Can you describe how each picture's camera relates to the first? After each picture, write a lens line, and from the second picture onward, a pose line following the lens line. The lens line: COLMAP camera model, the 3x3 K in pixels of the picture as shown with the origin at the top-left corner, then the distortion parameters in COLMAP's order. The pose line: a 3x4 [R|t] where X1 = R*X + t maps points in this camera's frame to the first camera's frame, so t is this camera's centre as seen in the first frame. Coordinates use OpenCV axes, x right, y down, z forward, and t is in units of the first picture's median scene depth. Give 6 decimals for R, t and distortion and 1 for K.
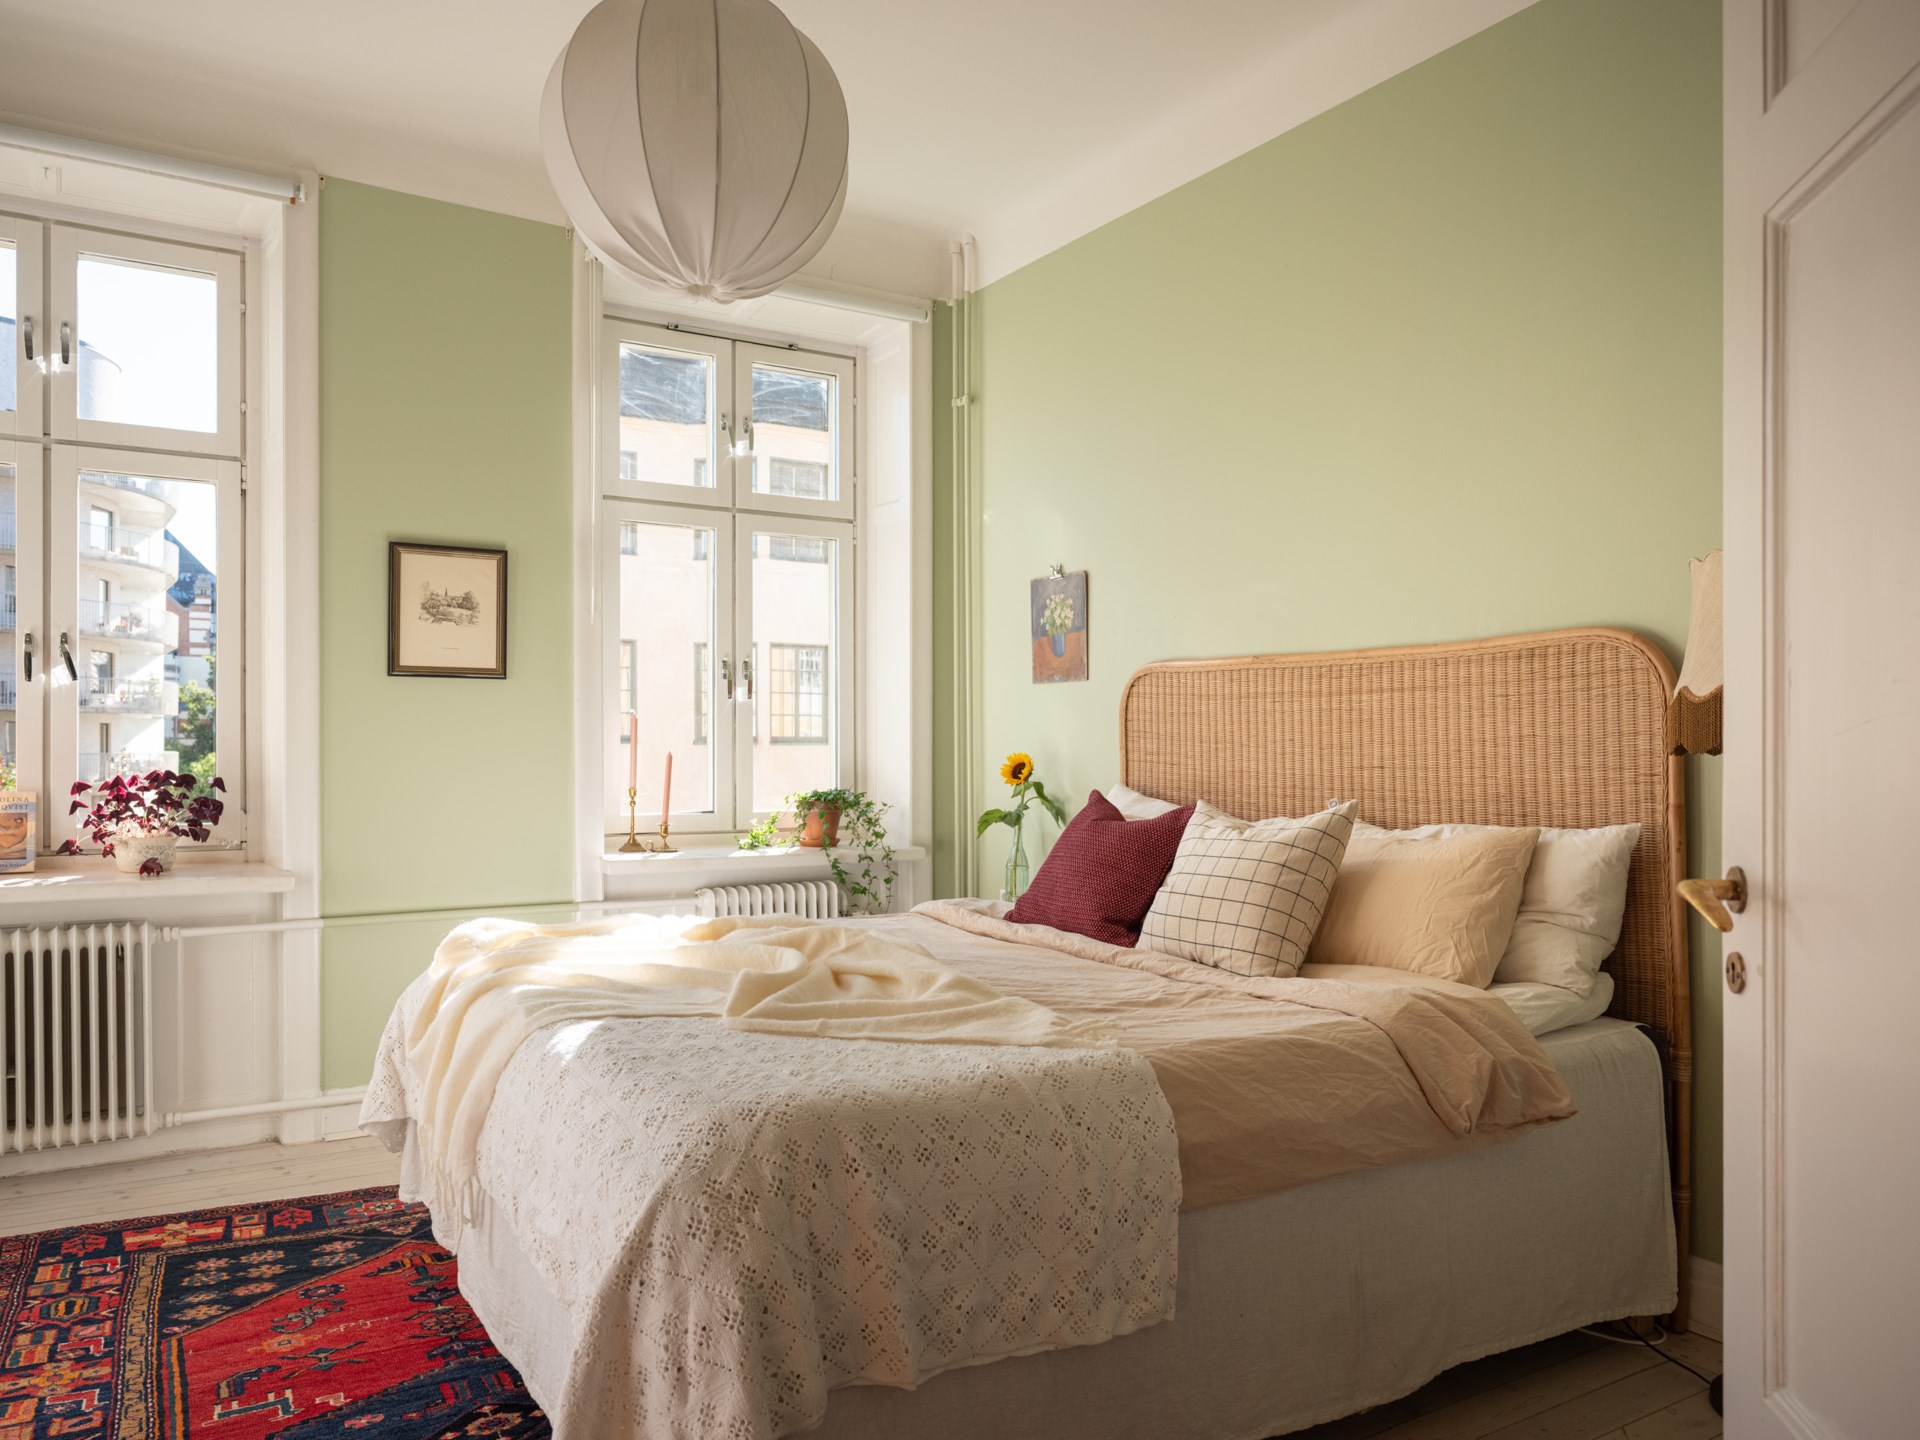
lens RADIAL K [[1361.6, 0, 961.1], [0, 1361.6, 750.4], [0, 0, 1]] dist [-0.001481, 0.000326]
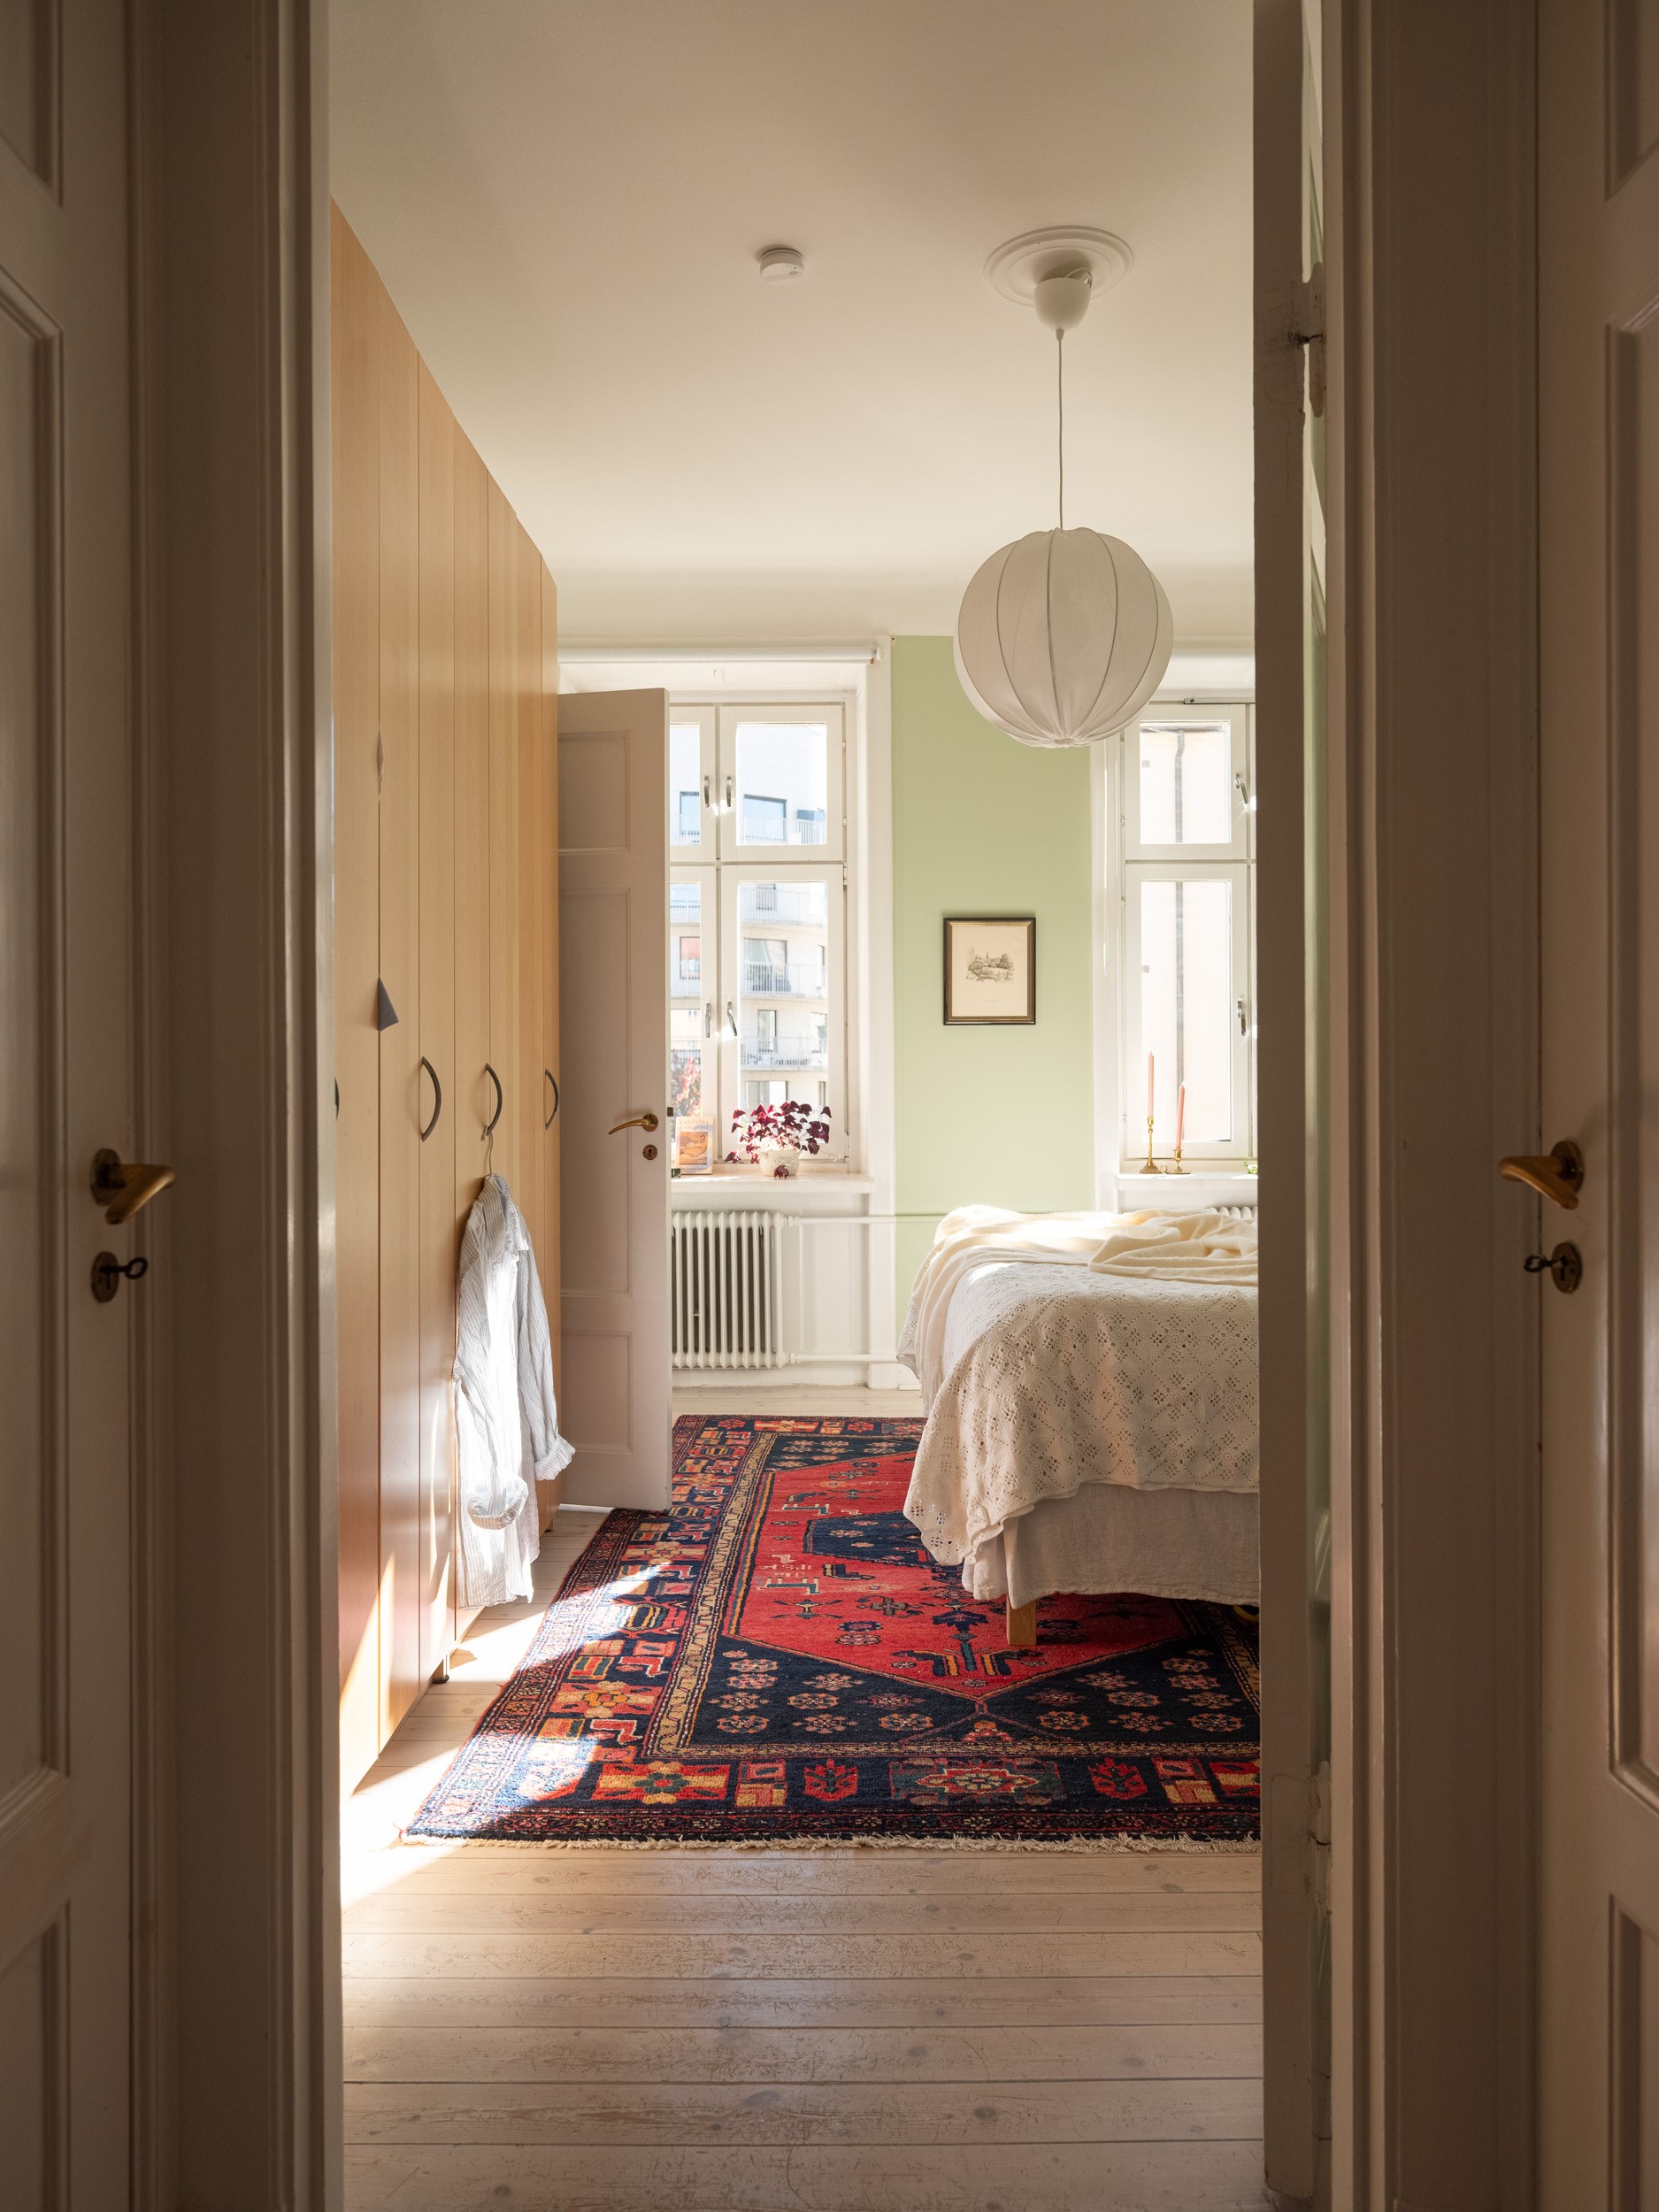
lens RADIAL K [[1625.2, 0, 880.0], [0, 1625.2, 1100.8], [0, 0, 1]] dist [-0.005791, 0.000433]
pose [[0.858574, -0.009414, -0.512603, 0.319773], [0.006919, 0.999953, -0.006776, 0.026629], [0.512643, 0.002271, 0.858599, -0.340032]]
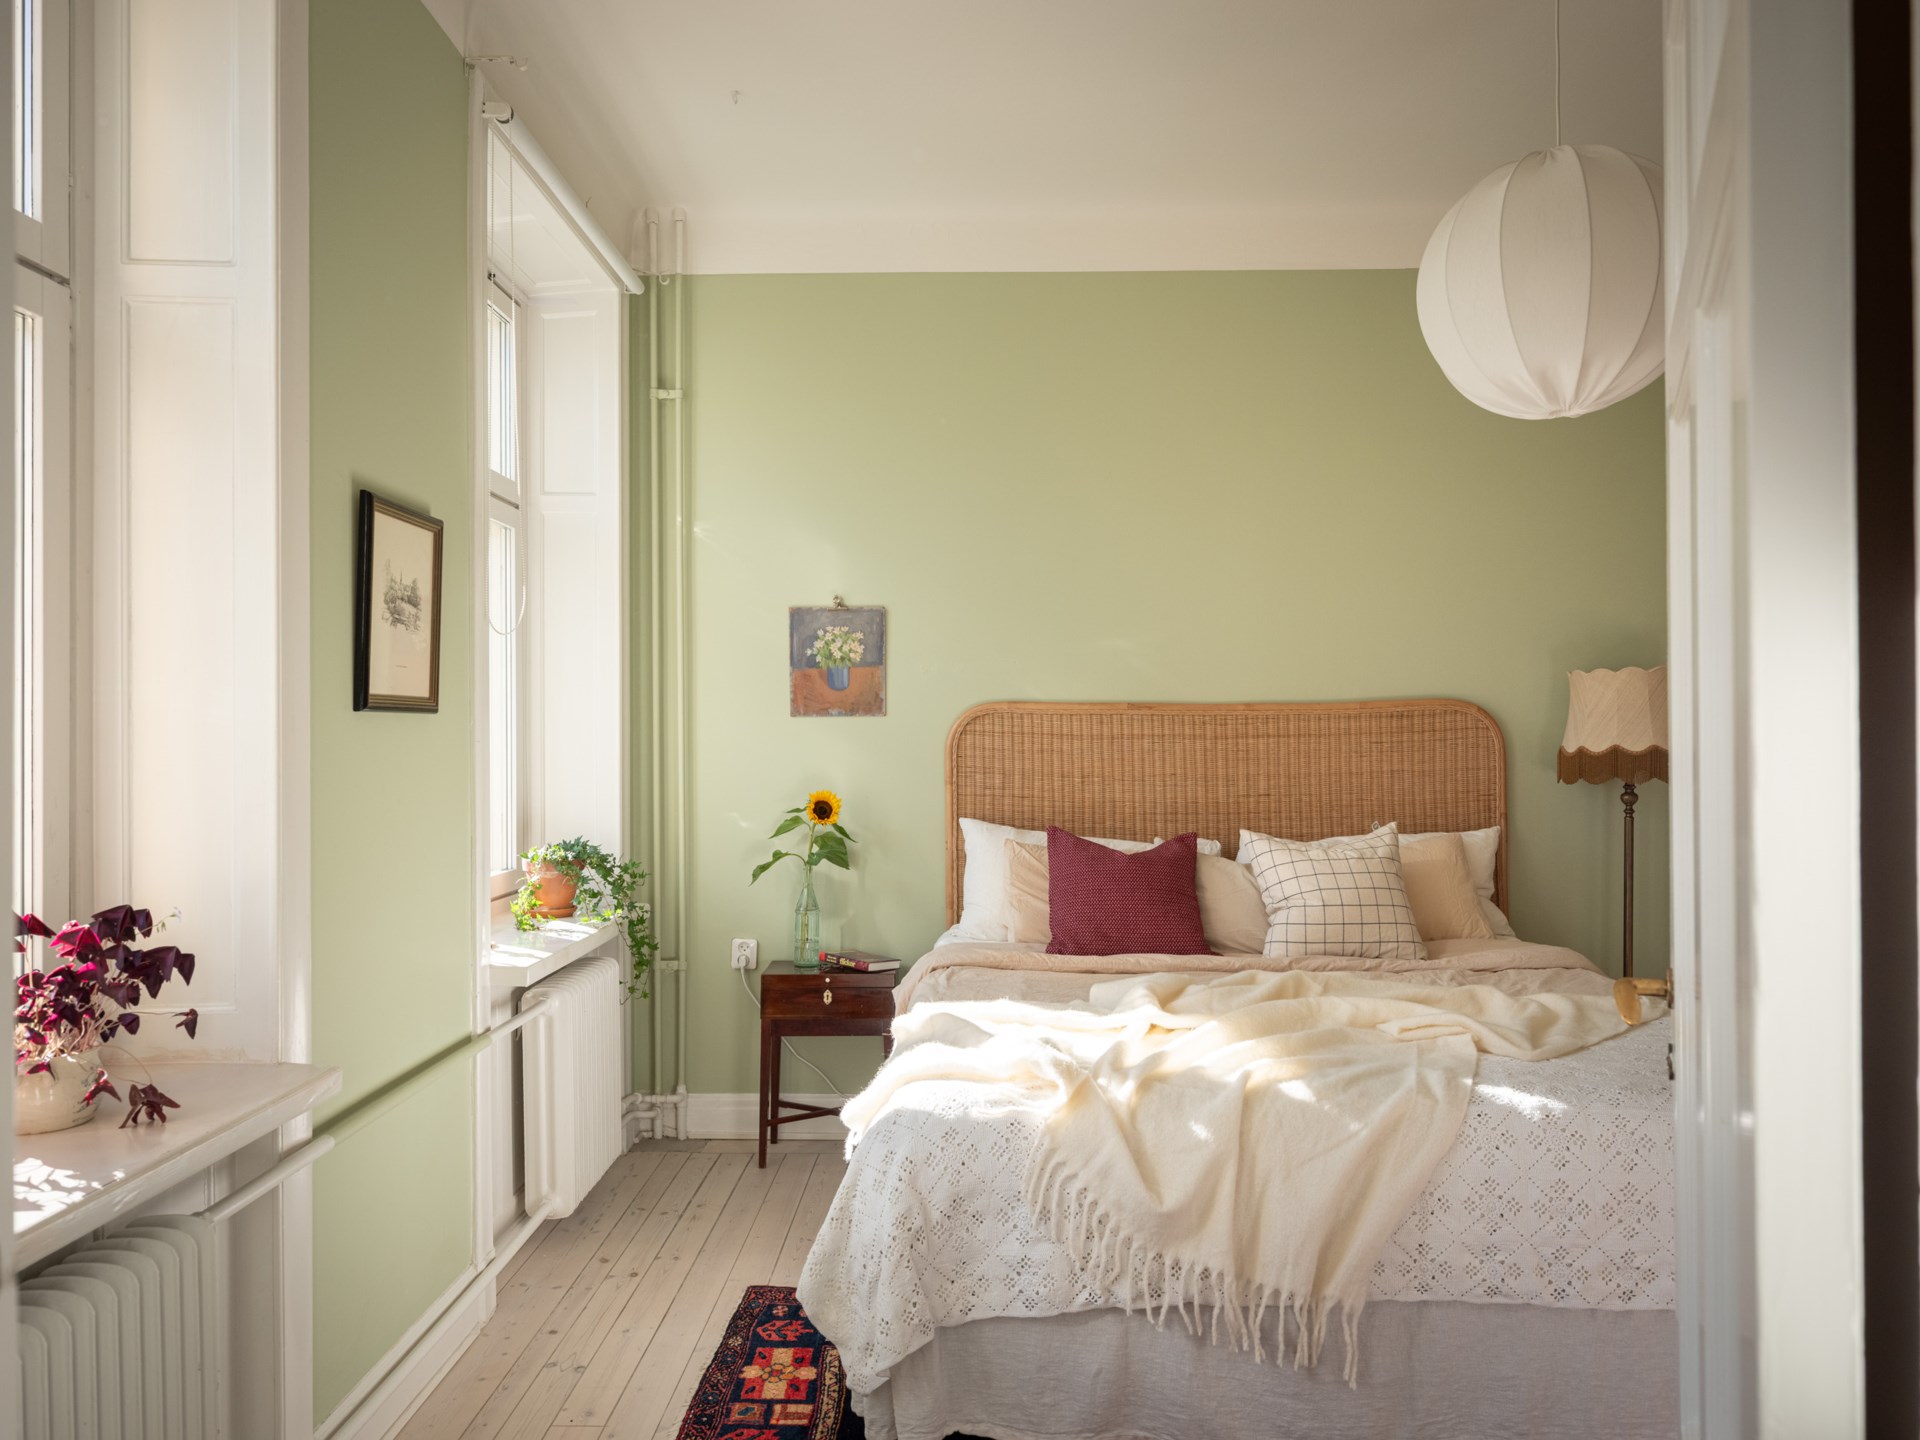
lens RADIAL K [[1380.1, 0, 960.0], [0, 1380.1, 720.0], [0, 0, 1]] dist [-0.001553, -0.002637]
pose [[0.535434, -0.000453, 0.844577, -0.870218], [0.012156, 0.999900, -0.007170, -0.048120], [-0.844489, 0.014106, 0.535387, 0.483735]]
